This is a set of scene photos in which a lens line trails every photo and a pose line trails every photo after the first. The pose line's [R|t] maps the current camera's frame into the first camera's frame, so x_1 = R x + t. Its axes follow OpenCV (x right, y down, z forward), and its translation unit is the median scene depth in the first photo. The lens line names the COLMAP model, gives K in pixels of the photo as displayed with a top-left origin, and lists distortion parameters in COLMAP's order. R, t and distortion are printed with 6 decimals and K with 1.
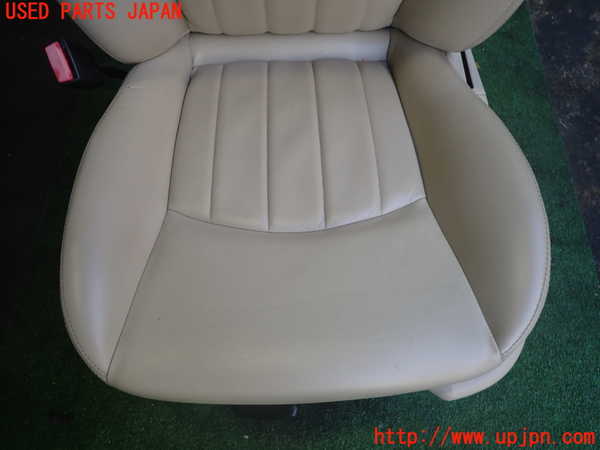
lens RADIAL K [[435.5, 0, 300.0], [0, 435.5, 225.0], [0, 0, 1]] dist [0.006237, -0.000516]
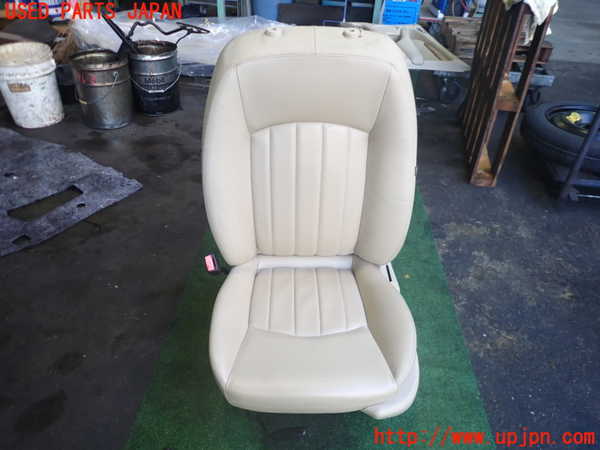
lens RADIAL K [[435.5, 0, 300.0], [0, 435.5, 225.0], [0, 0, 1]] dist [0.006237, -0.000516]
pose [[0.999586, 0.026680, -0.010805, -0.028550], [-0.028600, 0.878028, -0.477754, 0.436828], [-0.003259, 0.477865, 0.878427, -0.919002]]
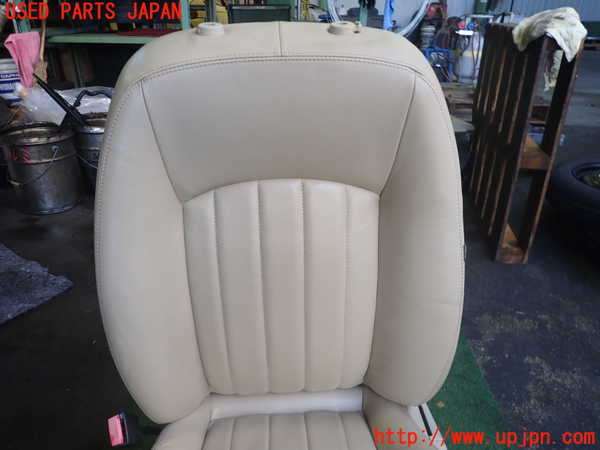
lens RADIAL K [[435.5, 0, 300.0], [0, 435.5, 225.0], [0, 0, 1]] dist [0.006237, -0.000516]
pose [[0.999713, -0.019012, 0.014568, 0.007764], [0.023943, 0.777153, -0.628855, -0.001813], [0.000635, 0.629024, 0.777386, -0.345158]]
